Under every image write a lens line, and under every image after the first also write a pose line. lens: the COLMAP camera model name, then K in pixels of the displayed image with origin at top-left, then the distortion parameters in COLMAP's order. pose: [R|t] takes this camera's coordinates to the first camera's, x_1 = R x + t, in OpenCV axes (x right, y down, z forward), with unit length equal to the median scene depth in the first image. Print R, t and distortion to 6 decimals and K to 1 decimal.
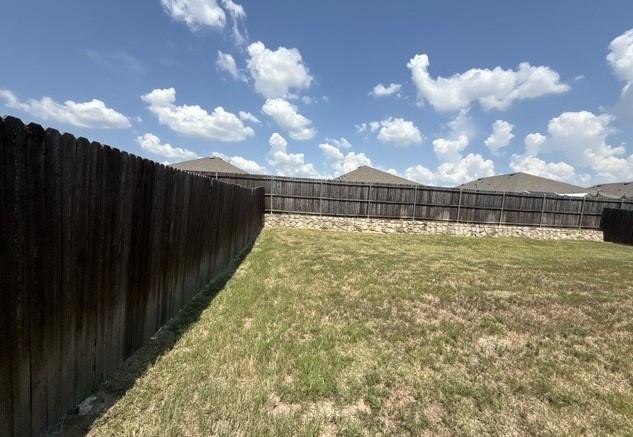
lens RADIAL K [[256.1, 0, 318.1], [0, 256.1, 239.0], [0, 0, 1]] dist [0.000322, 0.000159]
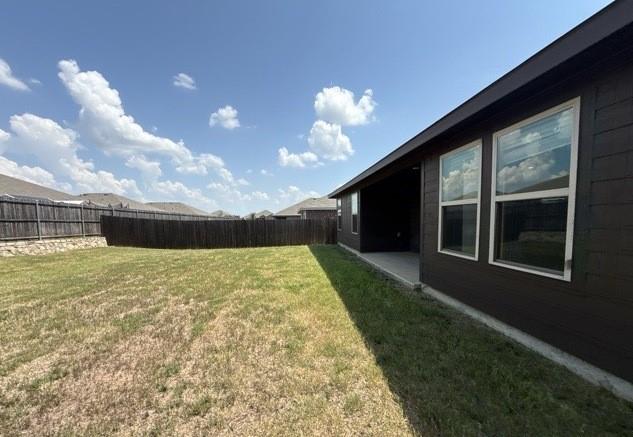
lens RADIAL K [[256.1, 0, 318.1], [0, 256.1, 239.0], [0, 0, 1]] dist [0.000322, 0.000159]
pose [[0.007675, -0.109736, 0.993931, 0.059234], [0.139573, 0.984348, 0.107600, -0.012902], [-0.990182, 0.137900, 0.022871, 0.101054]]
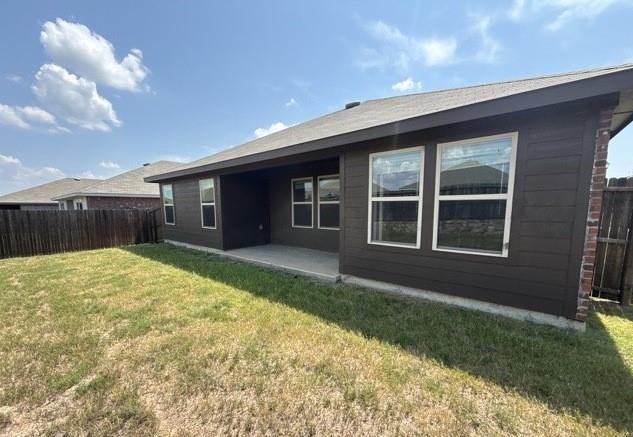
lens RADIAL K [[256.1, 0, 318.1], [0, 256.1, 239.0], [0, 0, 1]] dist [0.000322, 0.000159]
pose [[-0.696200, -0.118183, 0.708052, 0.148771], [0.074409, 0.969160, 0.234929, -0.028679], [-0.713981, 0.216244, -0.665936, 0.204423]]
